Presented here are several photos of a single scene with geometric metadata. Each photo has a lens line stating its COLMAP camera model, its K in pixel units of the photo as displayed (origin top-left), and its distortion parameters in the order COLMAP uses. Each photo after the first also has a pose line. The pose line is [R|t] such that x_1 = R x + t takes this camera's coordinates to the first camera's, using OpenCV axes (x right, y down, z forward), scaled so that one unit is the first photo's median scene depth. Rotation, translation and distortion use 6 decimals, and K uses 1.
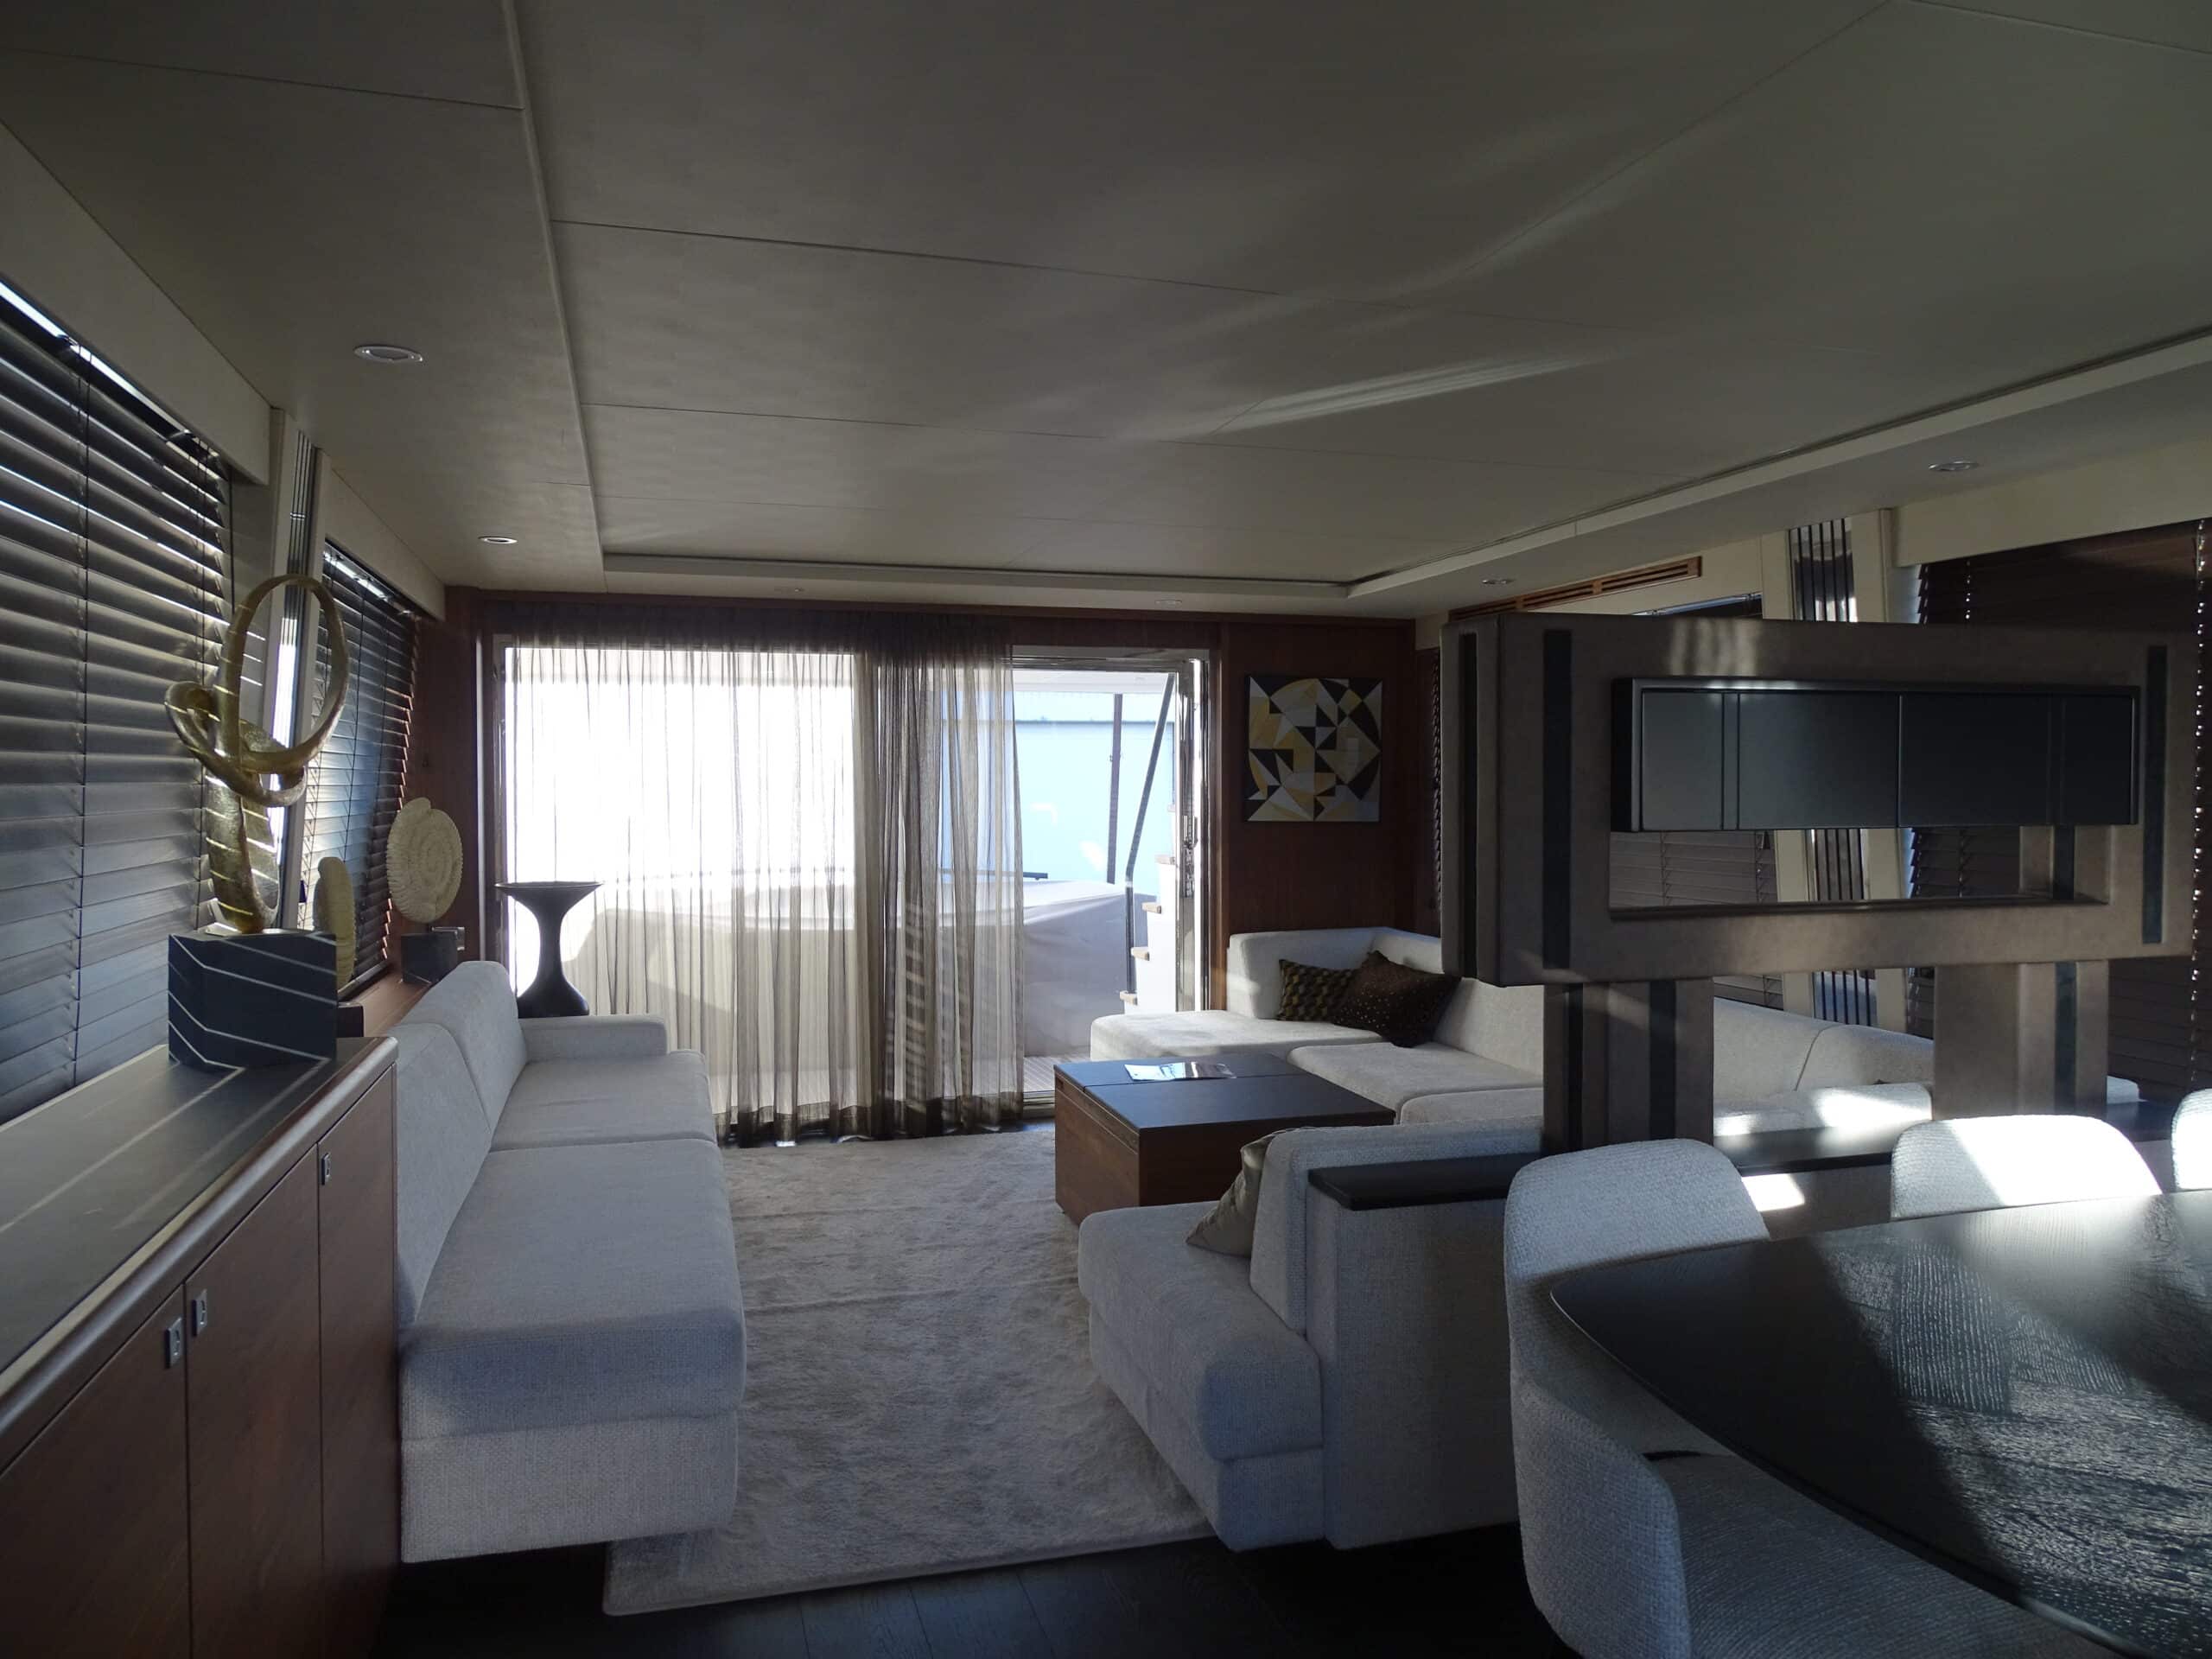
lens RADIAL K [[1576.0, 0, 1107.9], [0, 1576.0, 821.8], [0, 0, 1]] dist [0.004120, -0.002891]
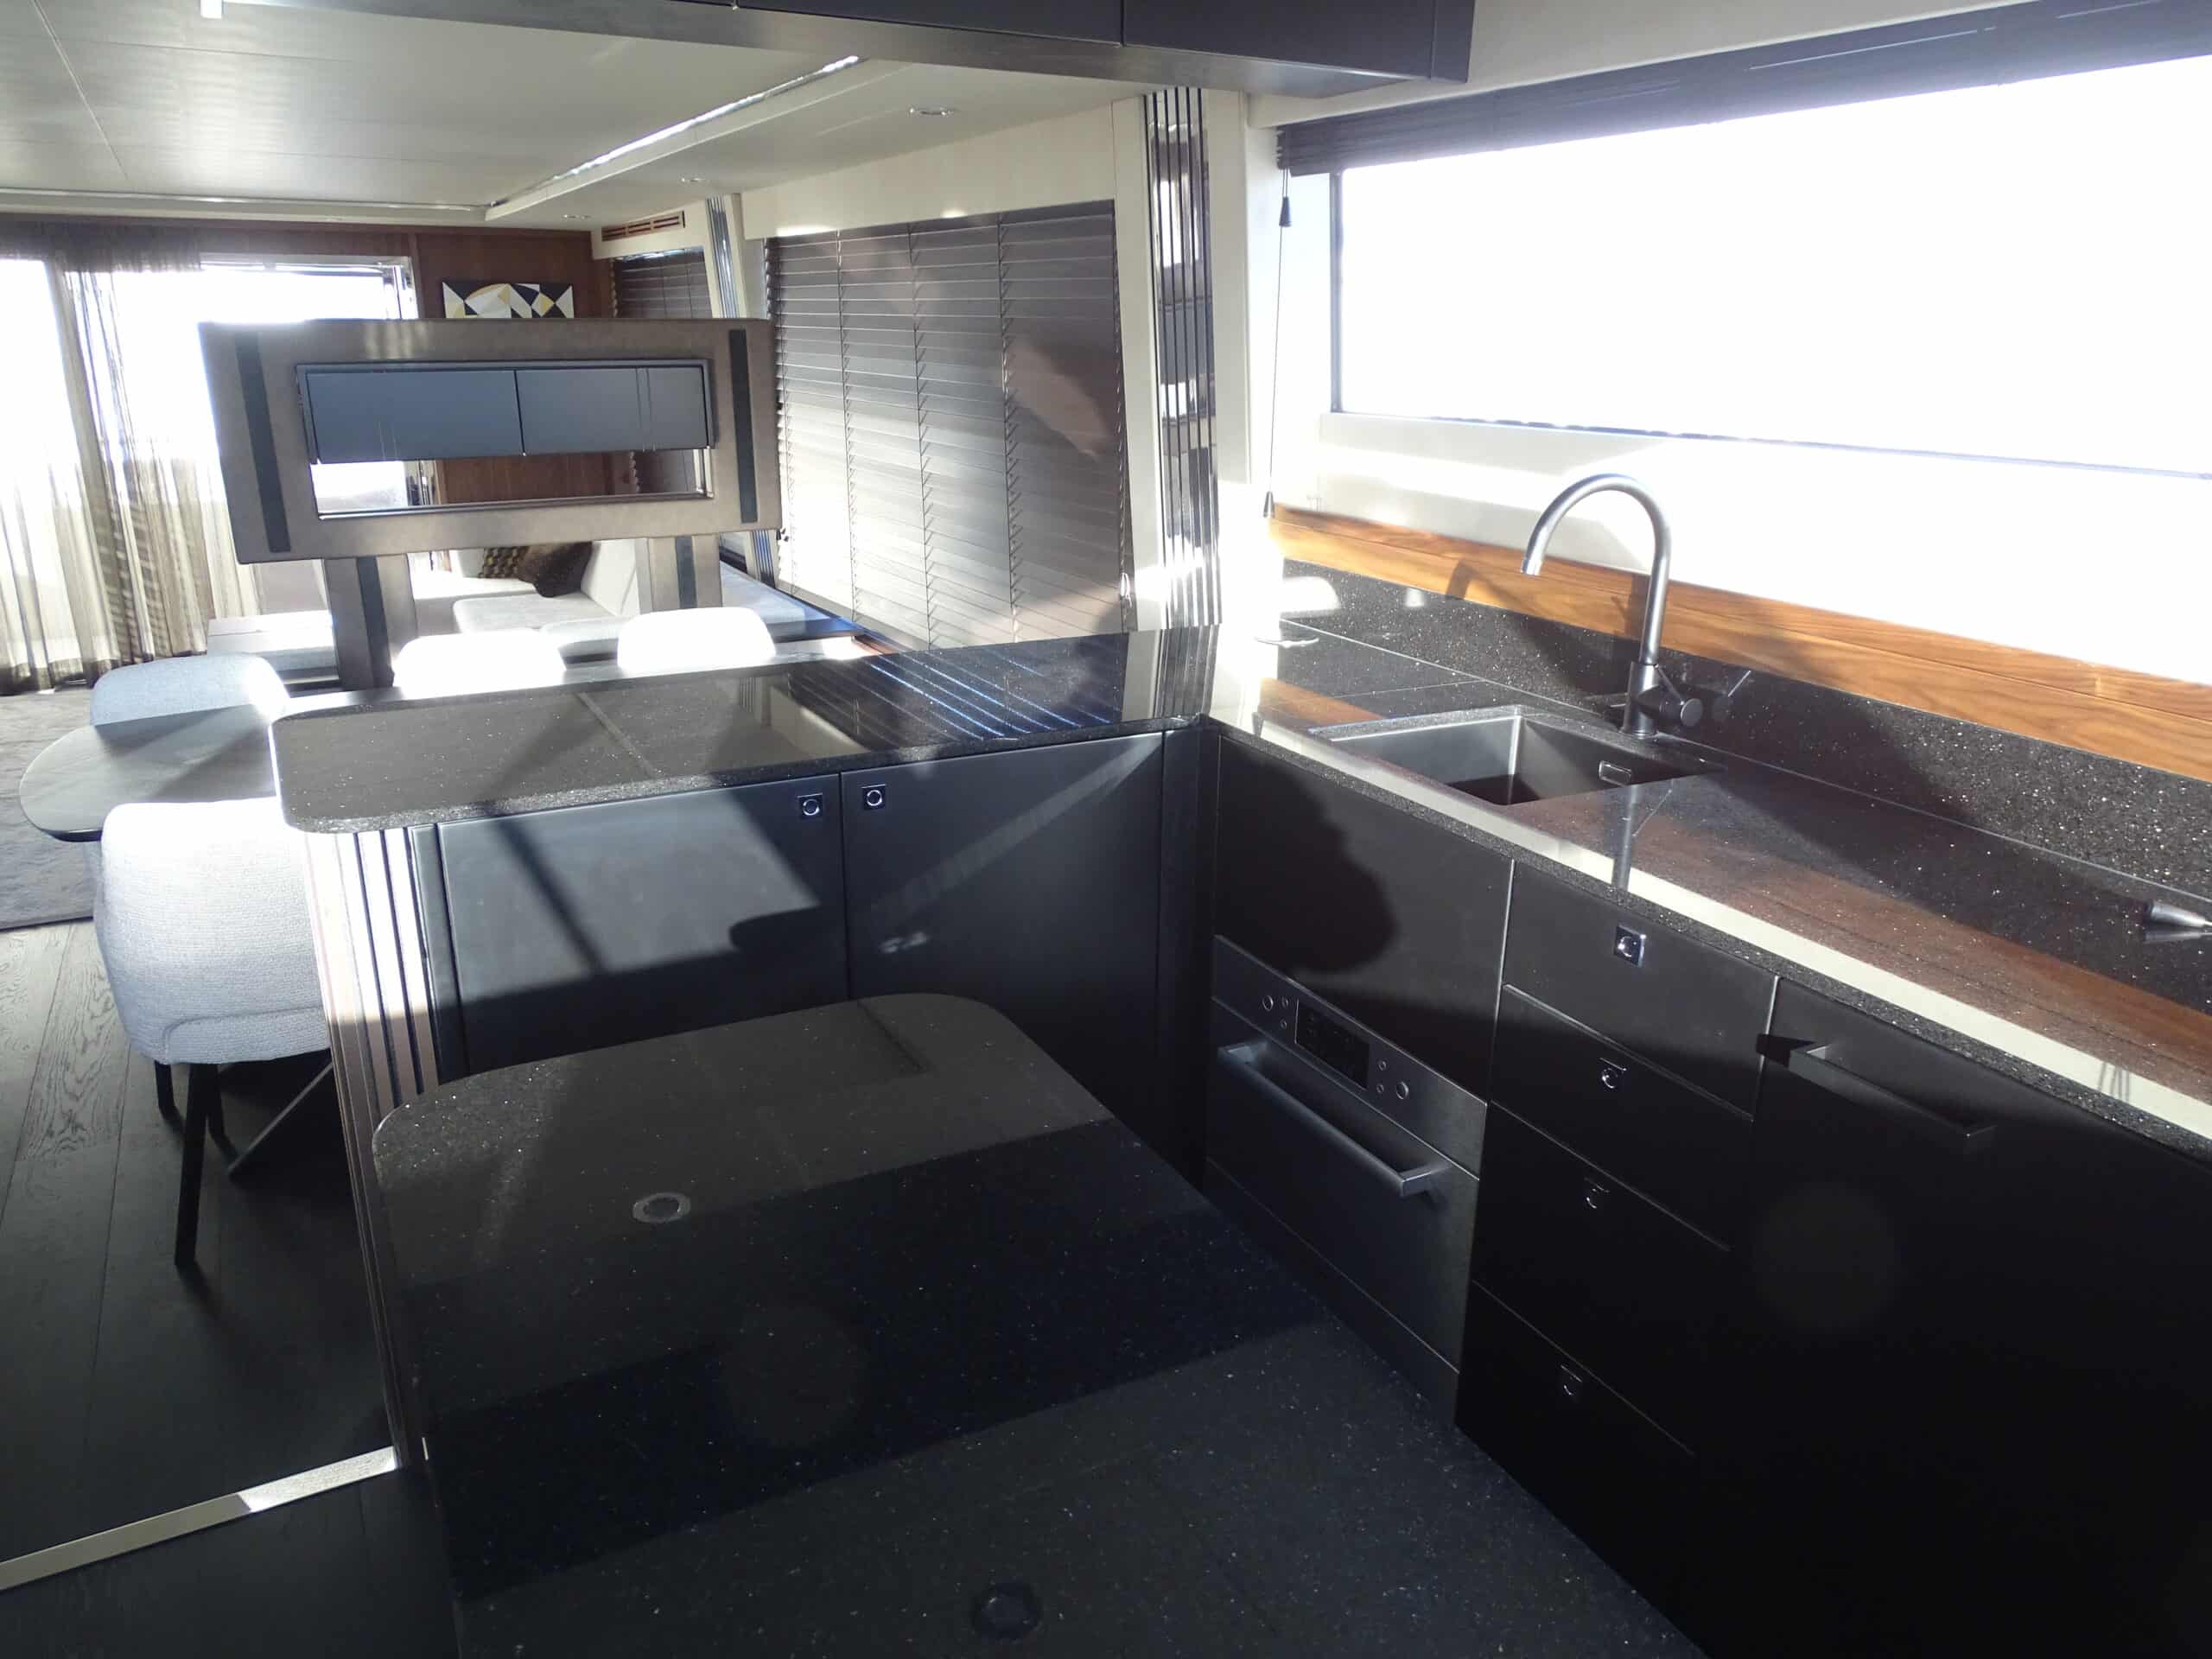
lens RADIAL K [[1576.0, 0, 1106.8], [0, 1576.0, 836.1], [0, 0, 1]] dist [0.004120, -0.002891]
pose [[0.976797, -0.063488, 0.204539, 0.338791], [0.001173, 0.956621, 0.291333, -0.043973], [-0.214163, -0.284334, 0.934499, -0.347267]]
